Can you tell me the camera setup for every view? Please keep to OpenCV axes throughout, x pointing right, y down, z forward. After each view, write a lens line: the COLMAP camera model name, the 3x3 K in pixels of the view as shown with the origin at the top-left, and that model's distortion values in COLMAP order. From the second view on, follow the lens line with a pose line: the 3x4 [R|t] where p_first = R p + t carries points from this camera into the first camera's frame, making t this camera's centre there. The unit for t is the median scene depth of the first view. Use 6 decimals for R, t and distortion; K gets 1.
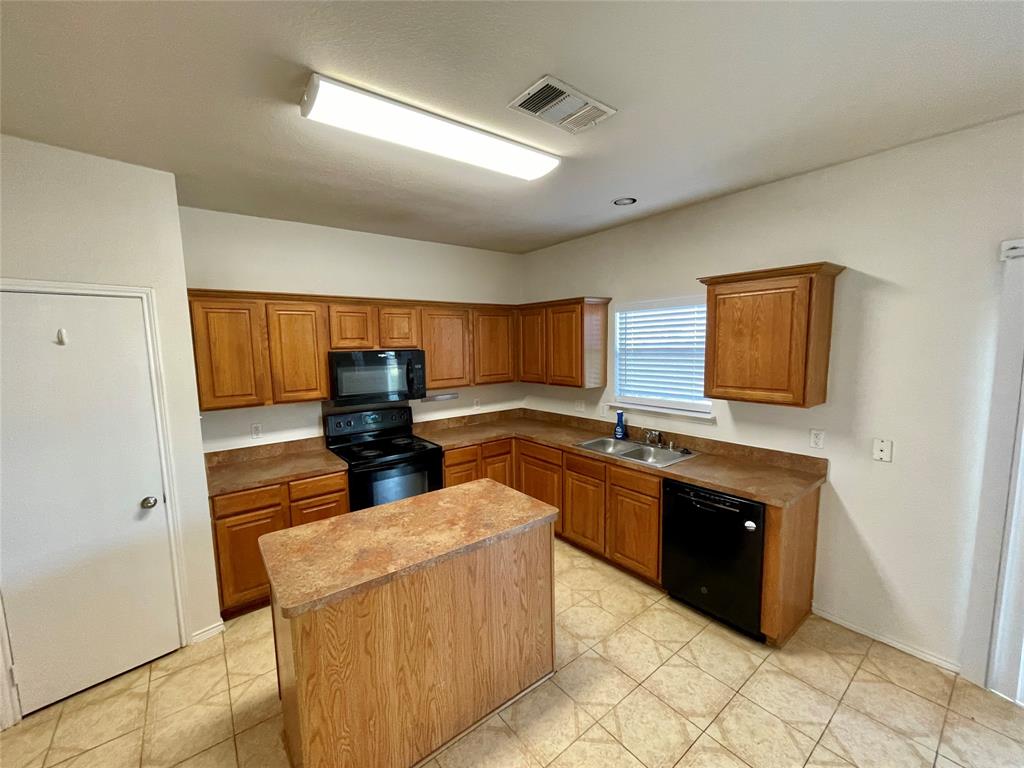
lens RADIAL K [[411.3, 0, 509.6], [0, 411.3, 384.0], [0, 0, 1]] dist [0.001207, -0.000177]
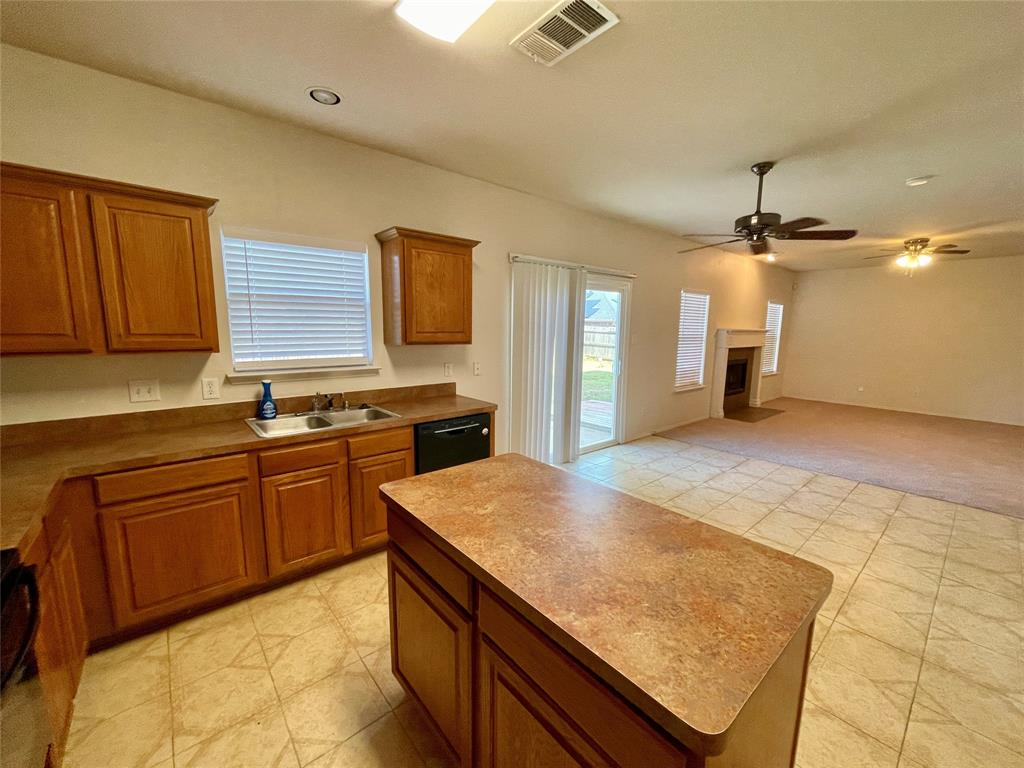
lens RADIAL K [[411.3, 0, 509.3], [0, 411.3, 389.2], [0, 0, 1]] dist [0.001207, -0.000177]
pose [[-0.041100, -0.133105, 0.990249, -0.516703], [0.086914, 0.986854, 0.136256, 0.021327], [-0.995368, 0.091666, -0.028991, 0.664286]]
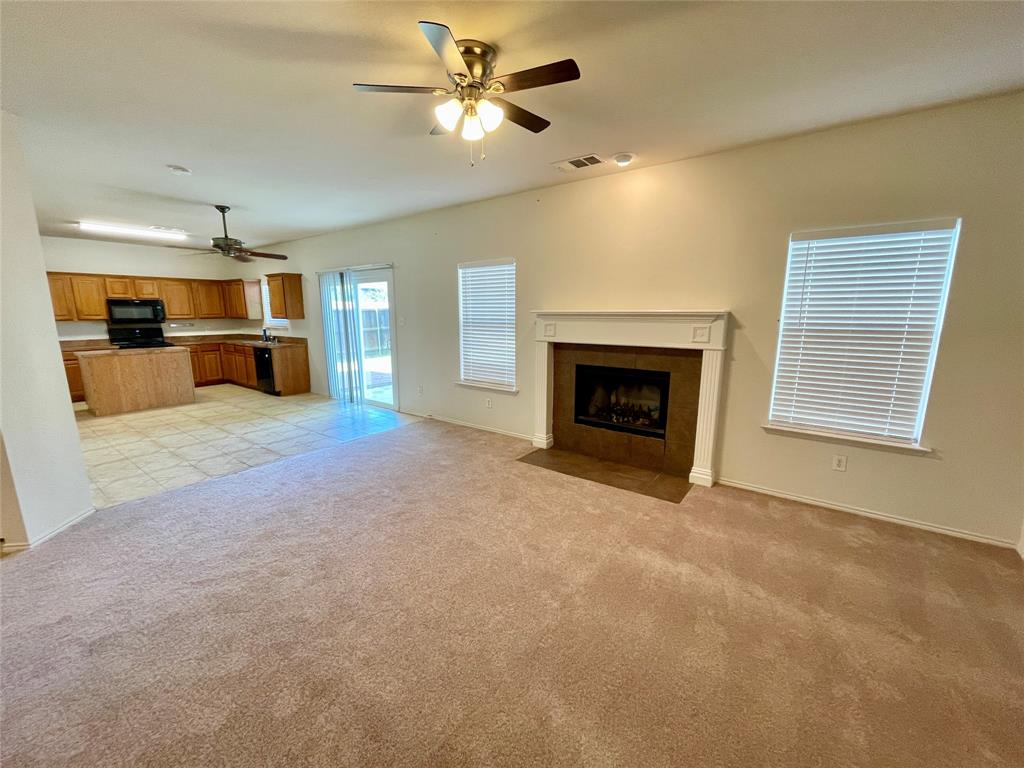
lens RADIAL K [[411.3, 0, 509.3], [0, 411.3, 389.3], [0, 0, 1]] dist [0.001207, -0.000177]
pose [[0.964955, -0.027797, 0.260940, 1.118777], [0.005903, 0.996421, 0.084318, 0.244594], [-0.262350, -0.079823, 0.961666, -1.844130]]
